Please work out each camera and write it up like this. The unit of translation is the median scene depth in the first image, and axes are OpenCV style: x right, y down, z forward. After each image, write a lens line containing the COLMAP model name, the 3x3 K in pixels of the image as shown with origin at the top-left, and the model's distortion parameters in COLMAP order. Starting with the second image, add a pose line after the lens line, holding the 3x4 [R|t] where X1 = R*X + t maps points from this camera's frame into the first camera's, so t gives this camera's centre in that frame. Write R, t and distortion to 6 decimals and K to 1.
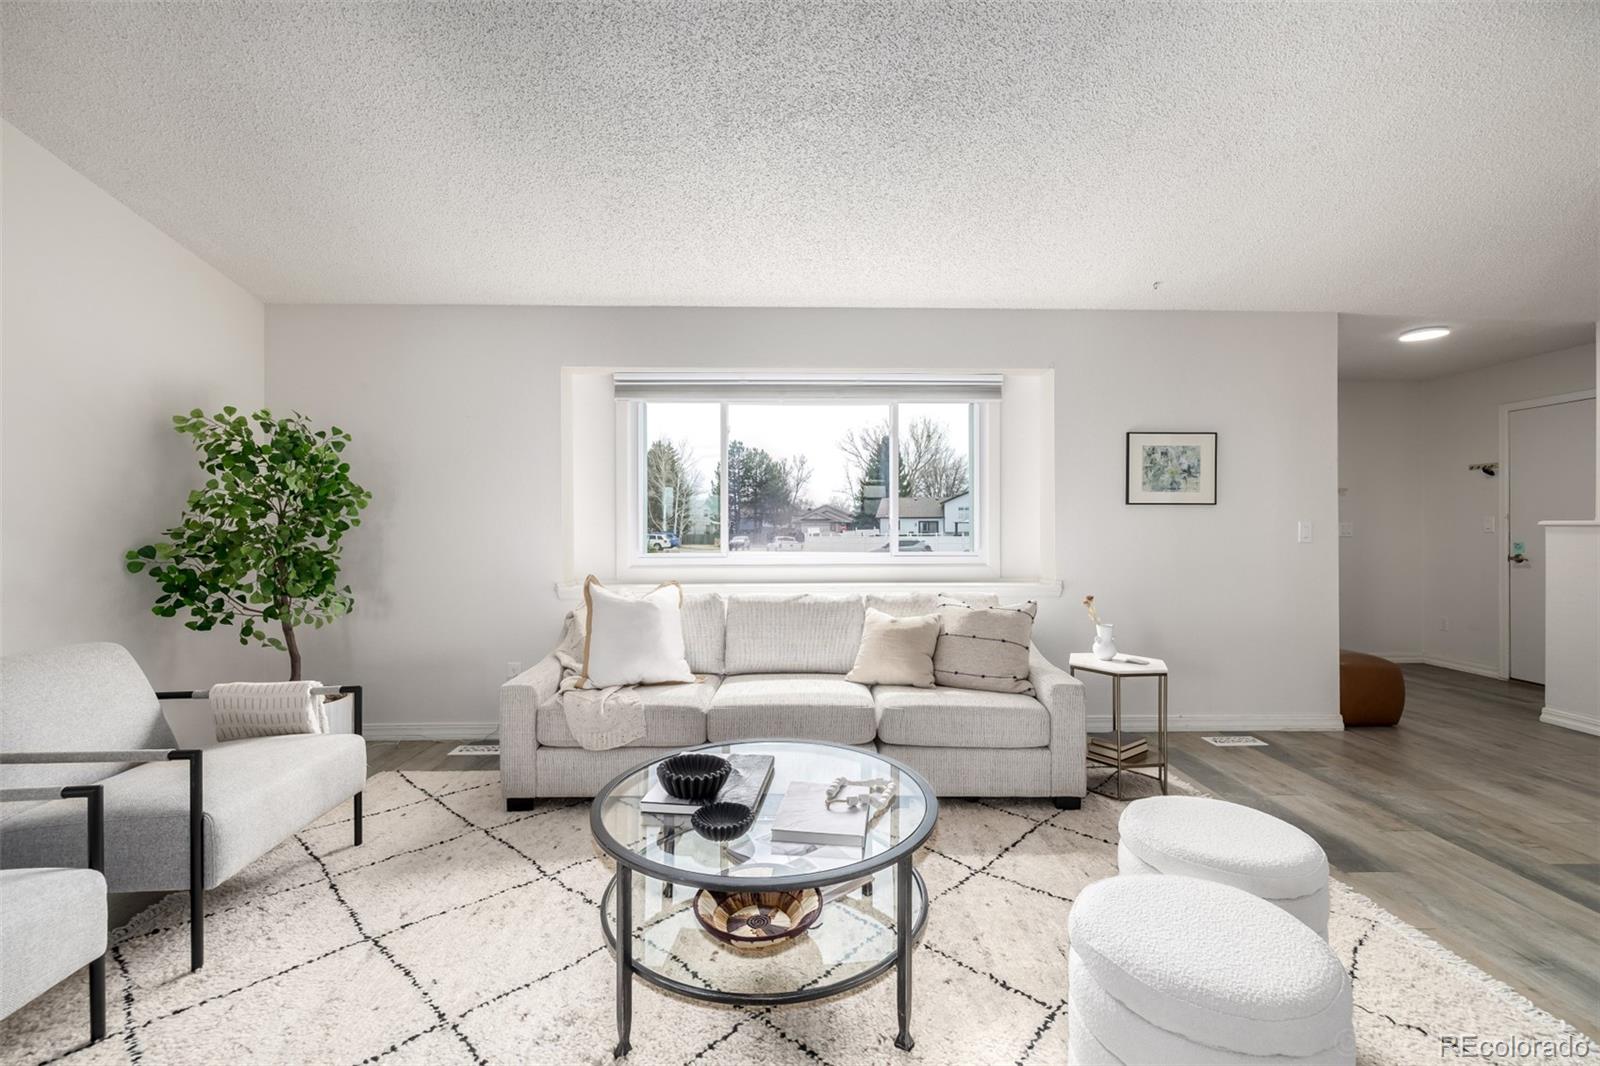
lens RADIAL K [[671.3, 0, 800.7], [0, 671.3, 528.5], [0, 0, 1]] dist [0.002126, -0.000175]
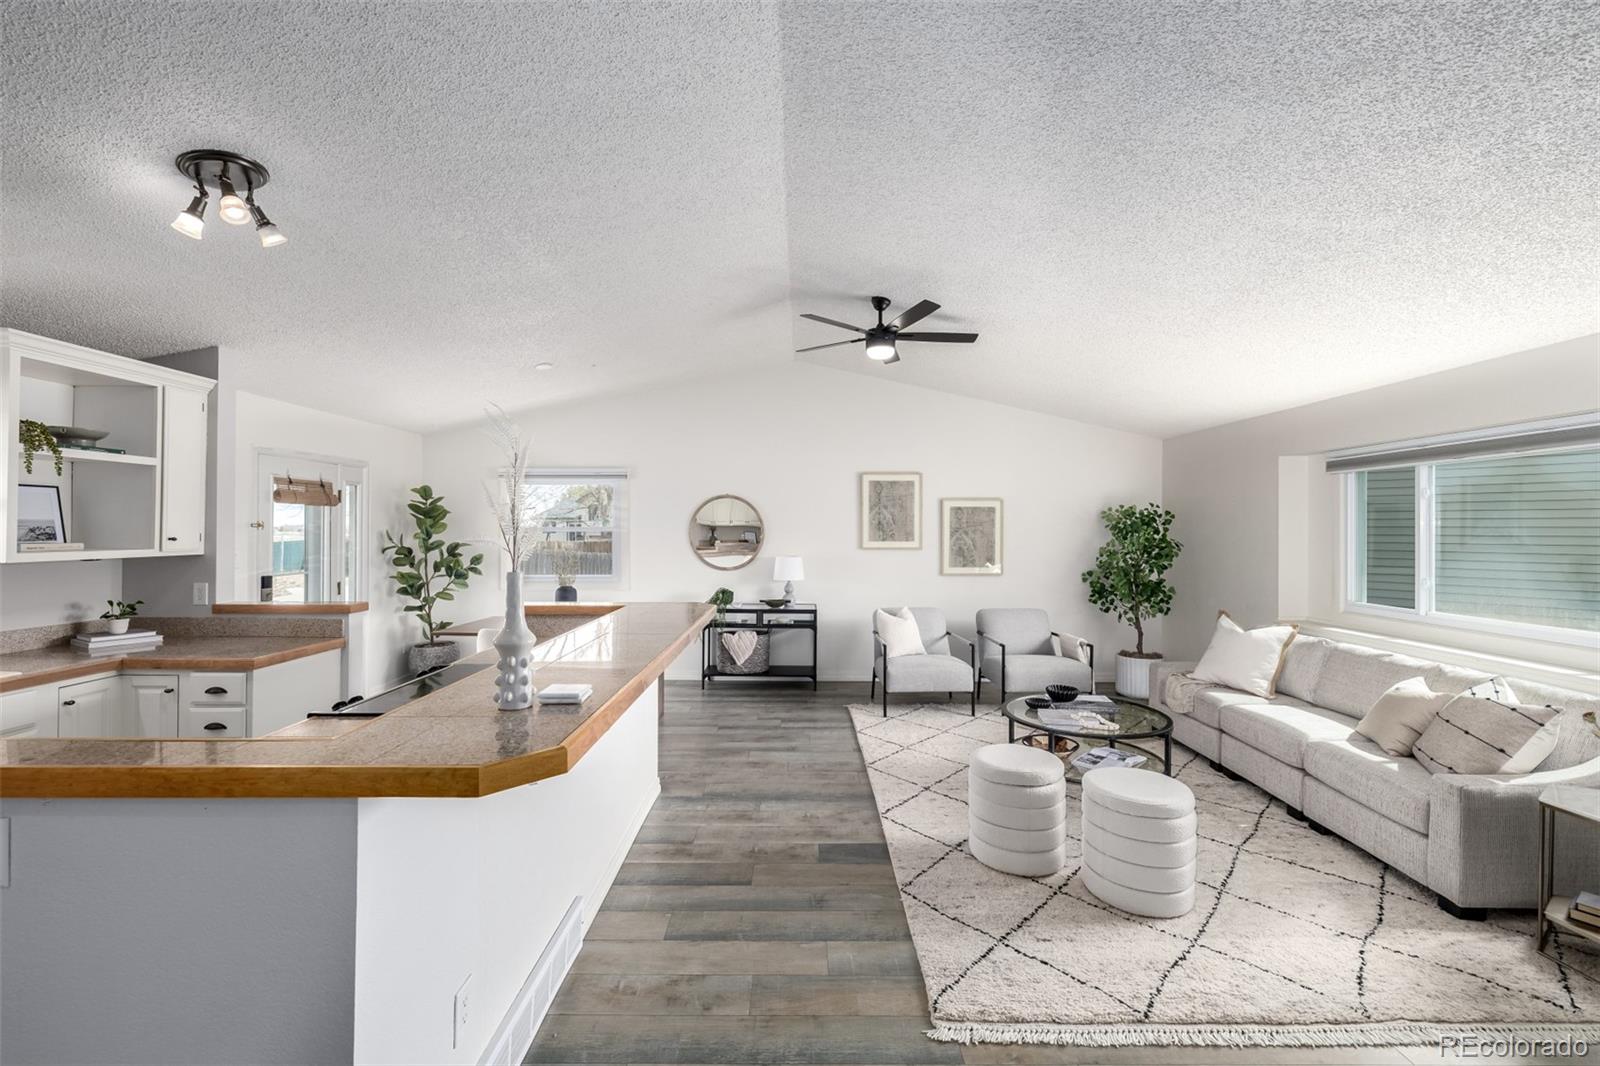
lens RADIAL K [[671.3, 0, 803.4], [0, 671.3, 527.5], [0, 0, 1]] dist [0.002126, -0.000175]
pose [[-0.023120, -0.000797, -0.999732, 1.201063], [-0.007577, 0.999971, -0.000622, -0.104567], [0.999704, 0.007561, -0.023125, 0.090710]]
